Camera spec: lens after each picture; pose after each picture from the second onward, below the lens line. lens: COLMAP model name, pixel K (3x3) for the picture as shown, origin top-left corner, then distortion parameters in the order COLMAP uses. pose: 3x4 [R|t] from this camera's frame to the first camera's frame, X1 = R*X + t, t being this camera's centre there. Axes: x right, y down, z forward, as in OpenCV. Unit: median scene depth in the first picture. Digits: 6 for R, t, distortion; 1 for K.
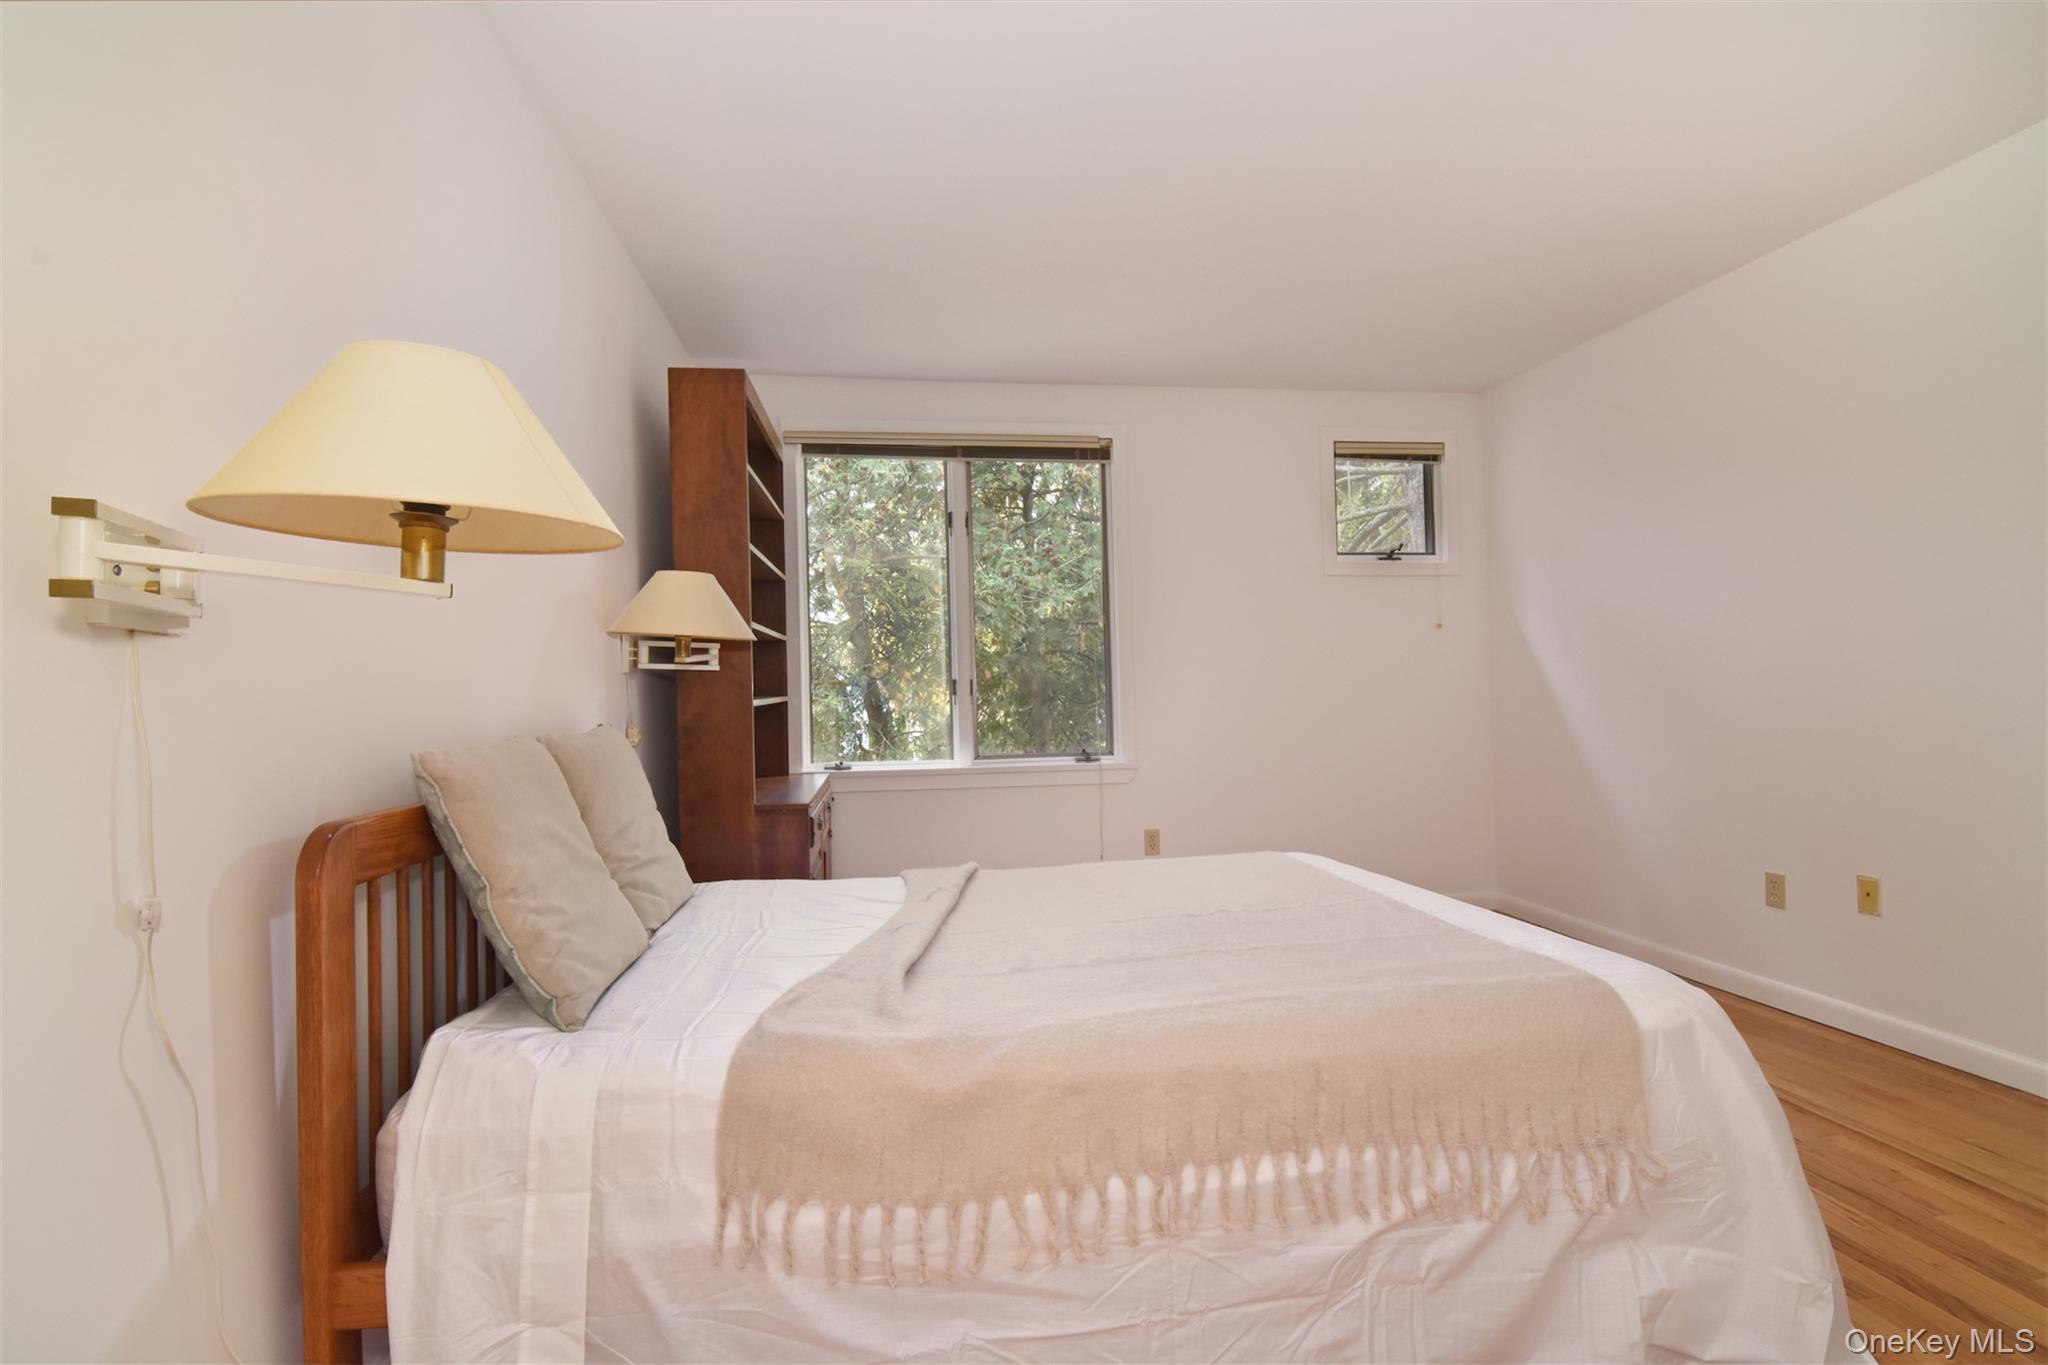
lens RADIAL K [[1010.9, 0, 1013.3], [0, 1010.9, 693.9], [0, 0, 1]] dist [-0.009834, -0.003421]
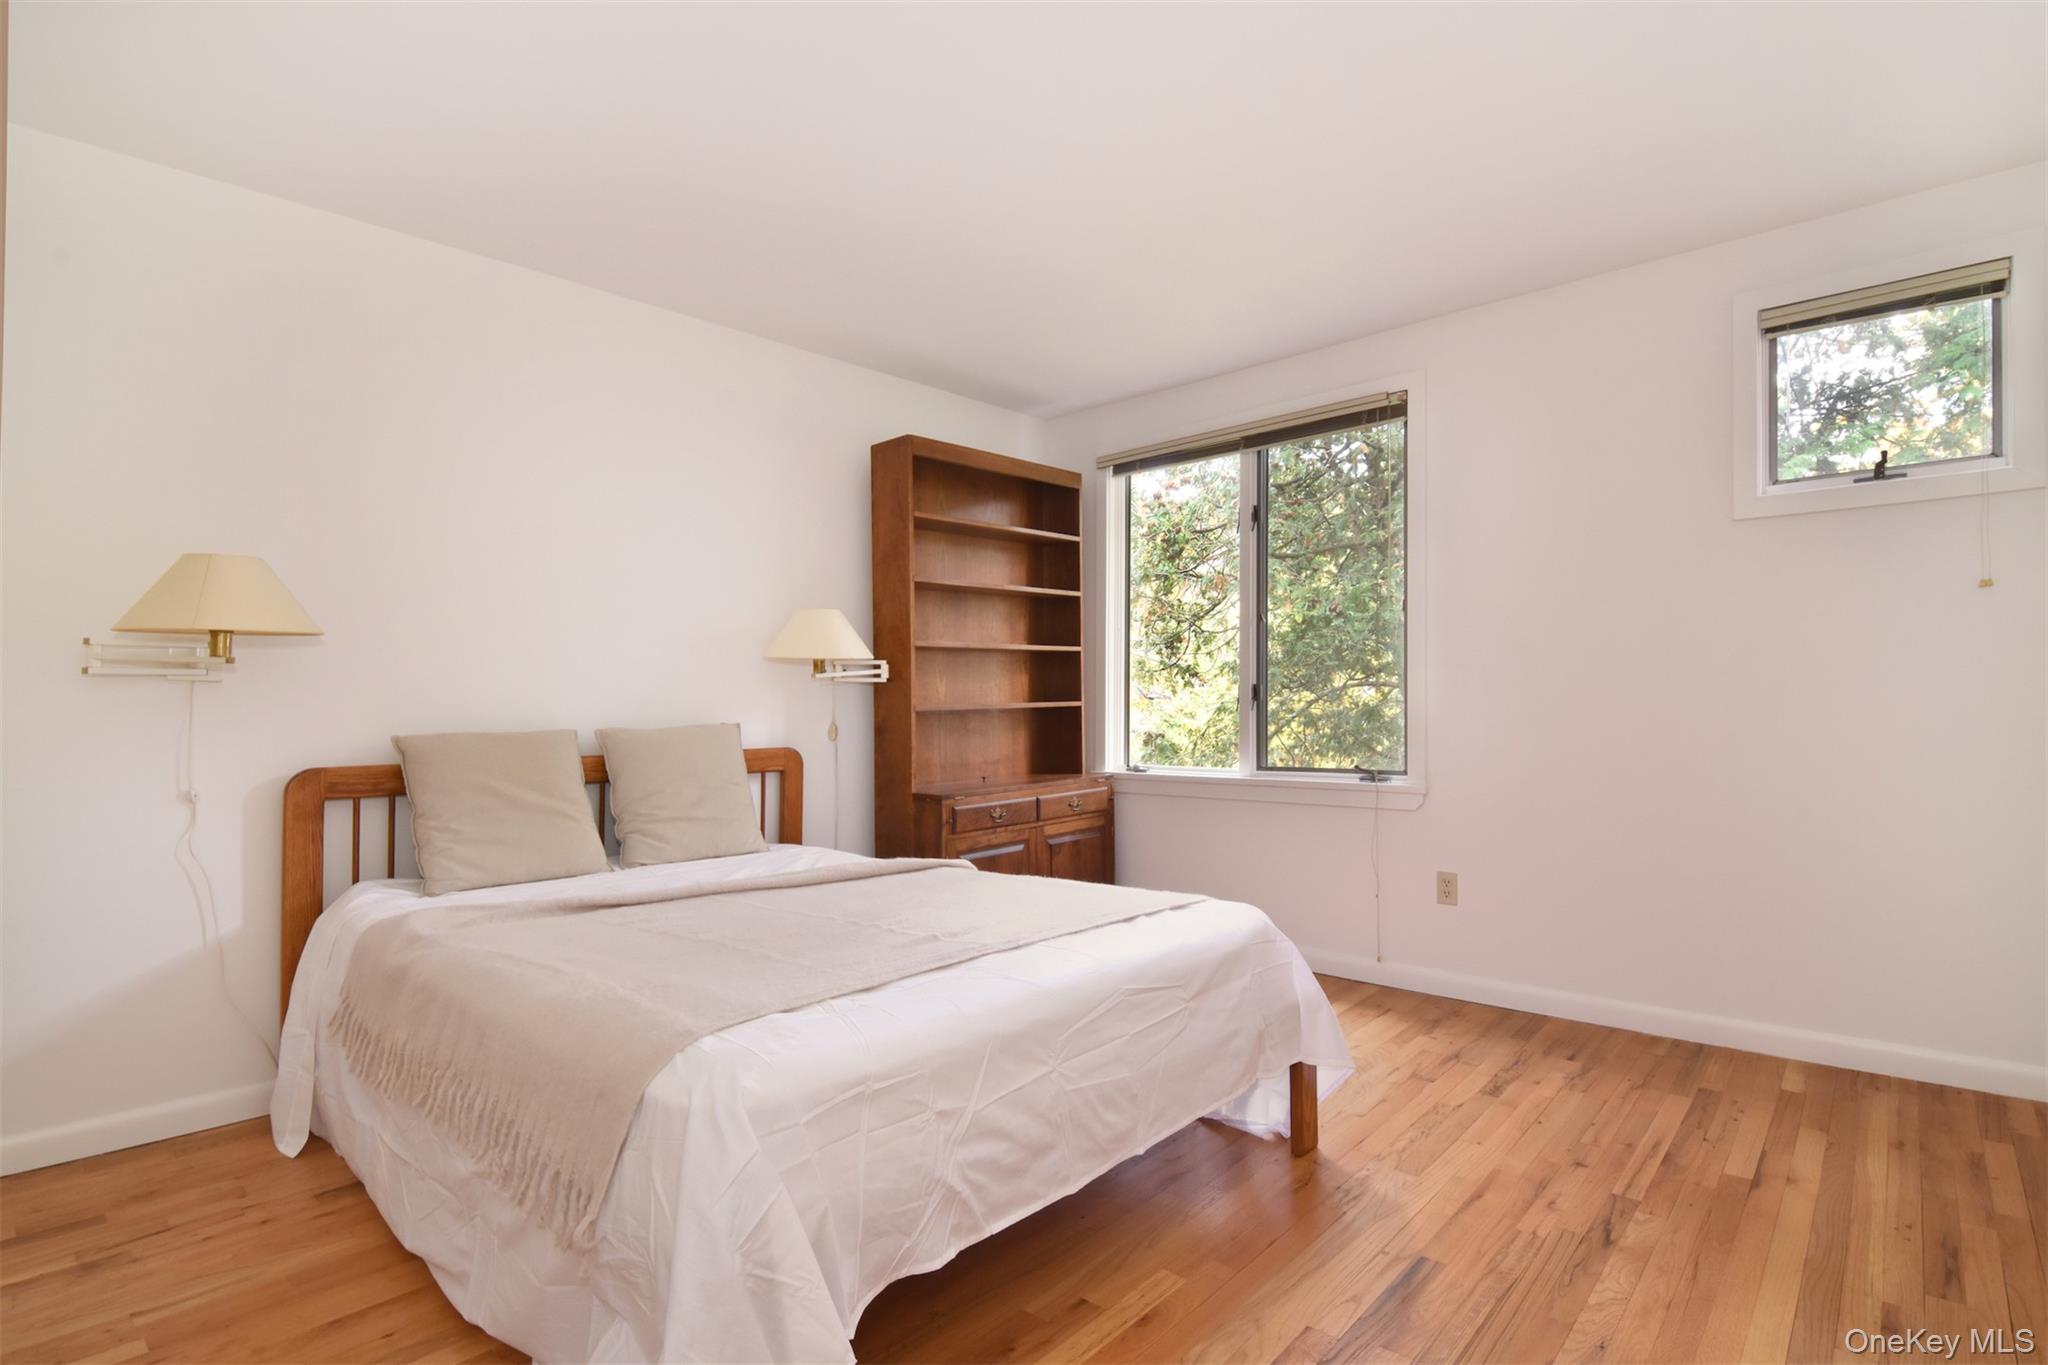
lens RADIAL K [[1010.9, 0, 1008.9], [0, 1010.9, 680.3], [0, 0, 1]] dist [-0.009834, -0.003421]
pose [[0.623430, -0.007824, -0.781840, 0.544934], [0.001578, 0.999960, -0.008749, -0.009985], [0.781878, 0.004221, 0.623418, 0.242143]]
